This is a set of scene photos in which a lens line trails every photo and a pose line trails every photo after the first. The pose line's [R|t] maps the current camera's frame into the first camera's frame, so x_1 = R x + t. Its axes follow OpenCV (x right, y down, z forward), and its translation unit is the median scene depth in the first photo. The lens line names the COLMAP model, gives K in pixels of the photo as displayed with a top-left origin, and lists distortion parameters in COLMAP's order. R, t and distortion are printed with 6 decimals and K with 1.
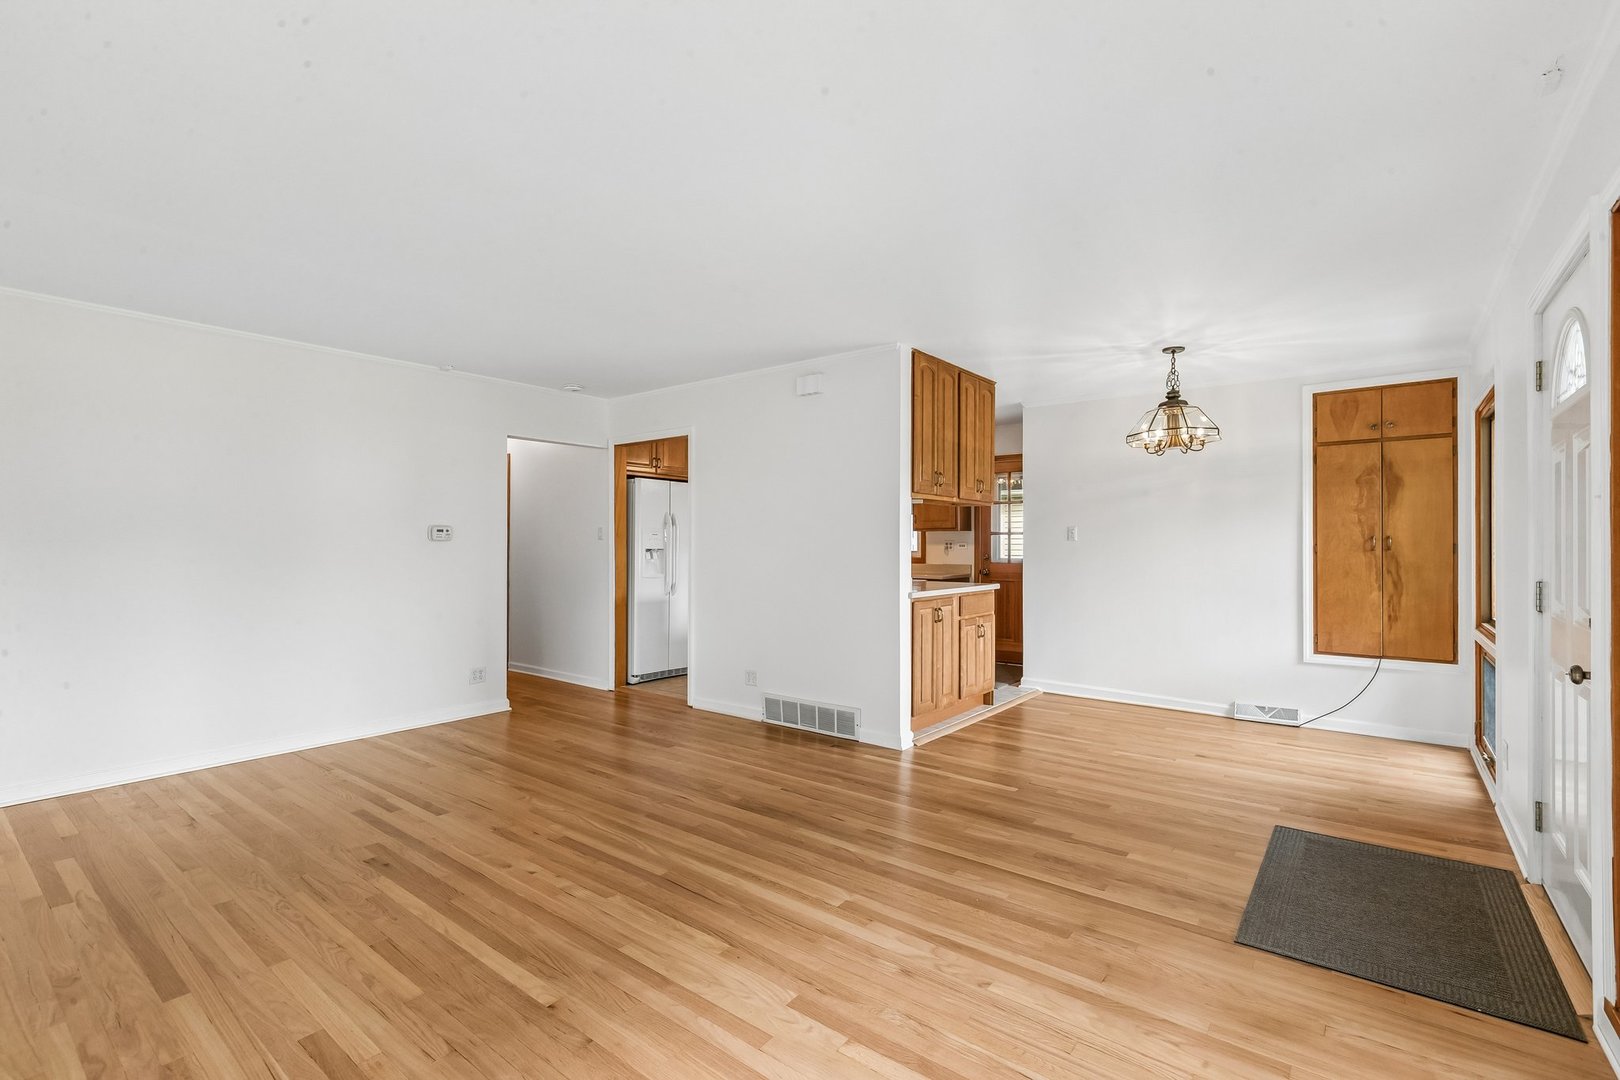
lens RADIAL K [[727.2, 0, 806.5], [0, 727.2, 540.7], [0, 0, 1]] dist [0.003484, -0.000269]
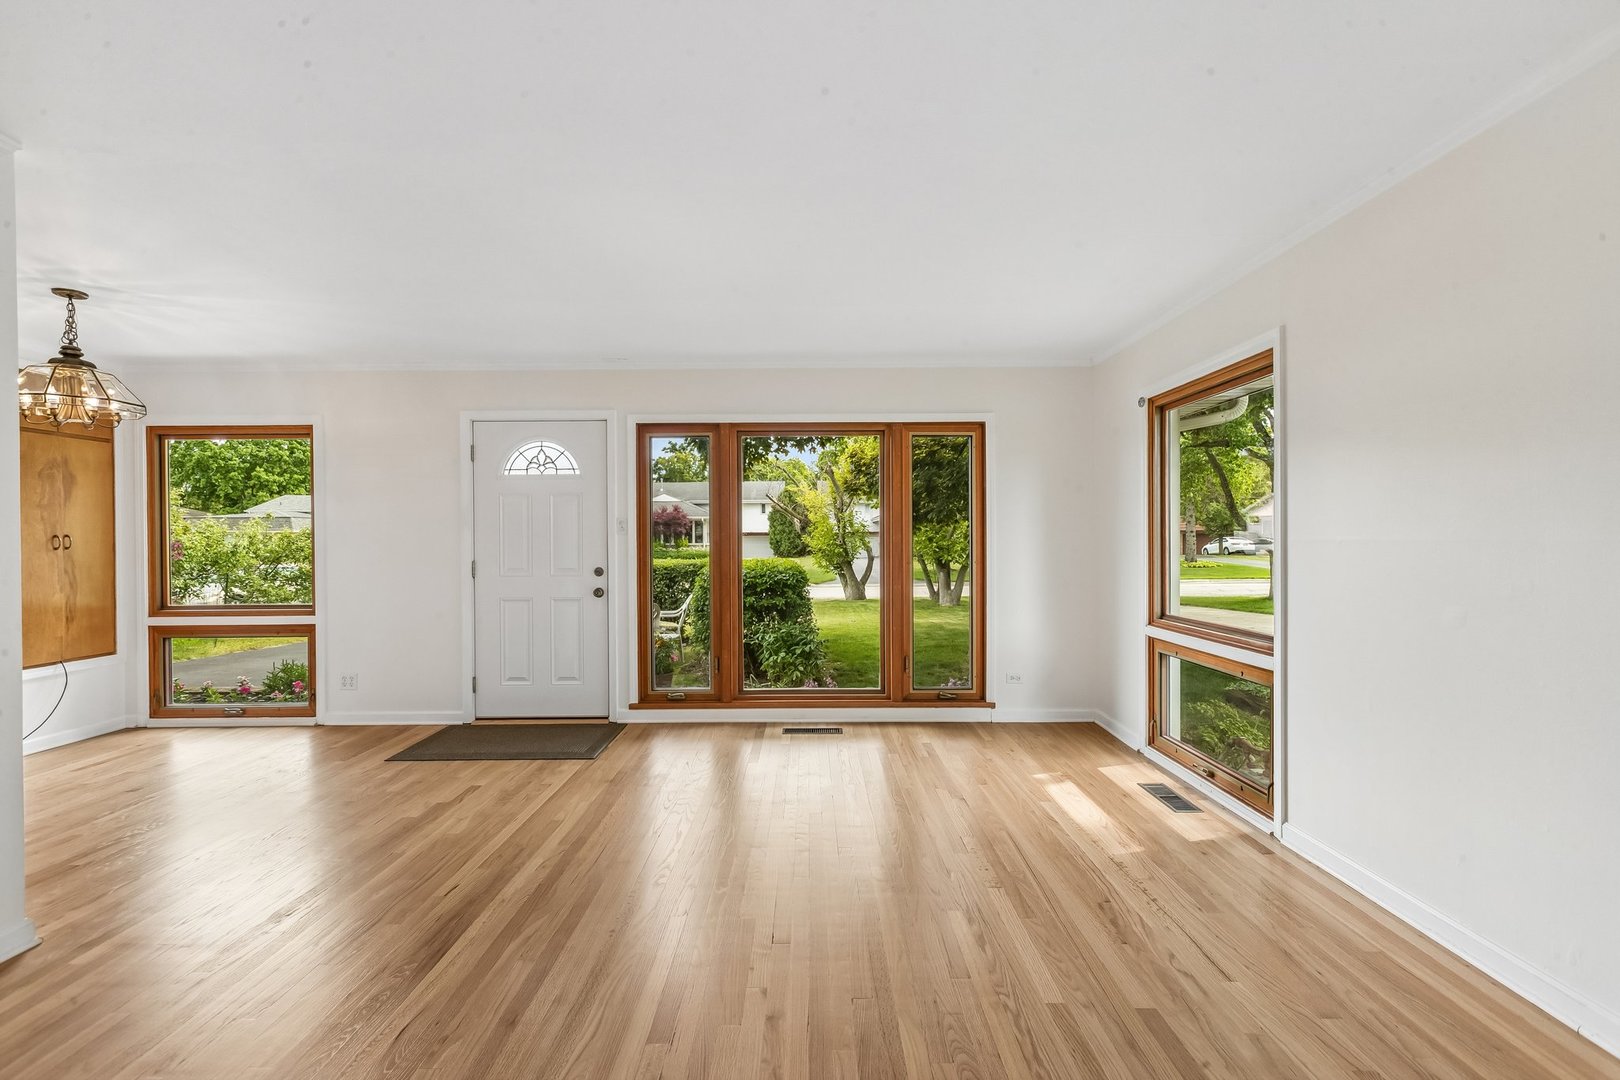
lens RADIAL K [[727.2, 0, 809.0], [0, 727.2, 542.7], [0, 0, 1]] dist [0.003484, -0.000269]
pose [[-0.617532, -0.000873, 0.786545, -0.596057], [0.001065, 0.999998, 0.001945, 0.003209], [-0.786545, 0.002039, -0.617530, 0.861345]]
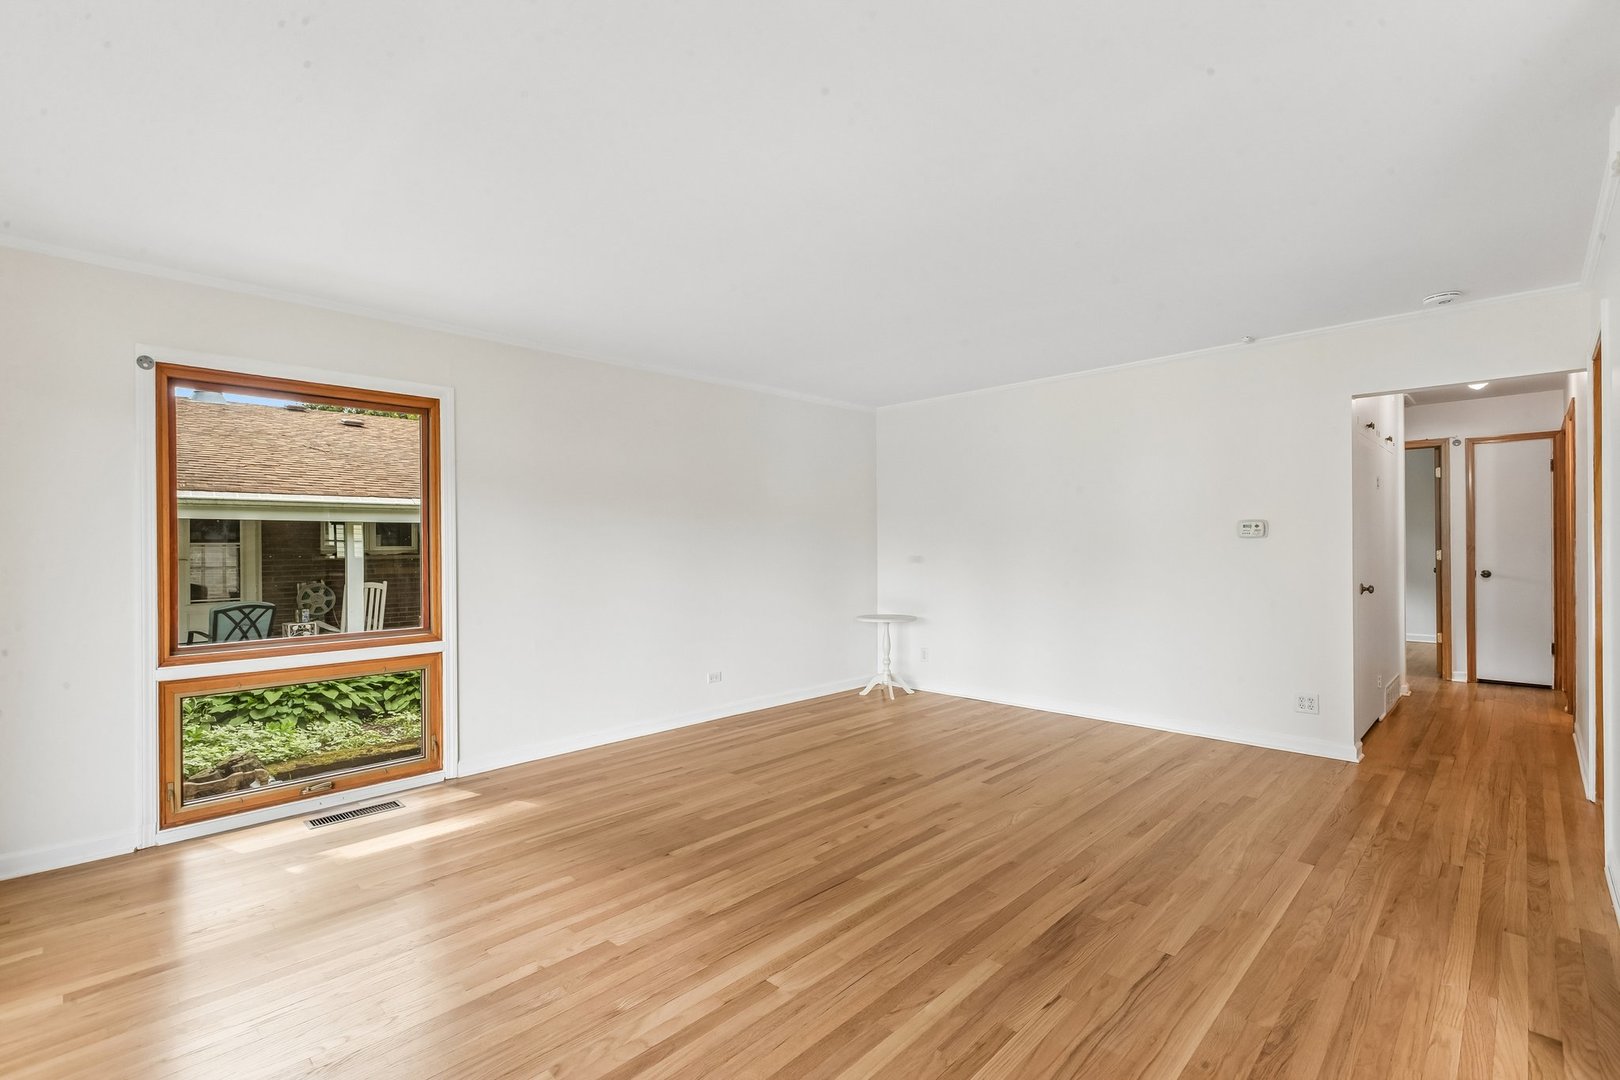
lens RADIAL K [[727.2, 0, 812.3], [0, 727.2, 543.8], [0, 0, 1]] dist [0.003484, -0.000269]
pose [[-0.107027, -0.000908, -0.994256, 0.479865], [0.012010, 0.999925, -0.002206, 0.003306], [0.994184, -0.012177, -0.107008, 0.636142]]
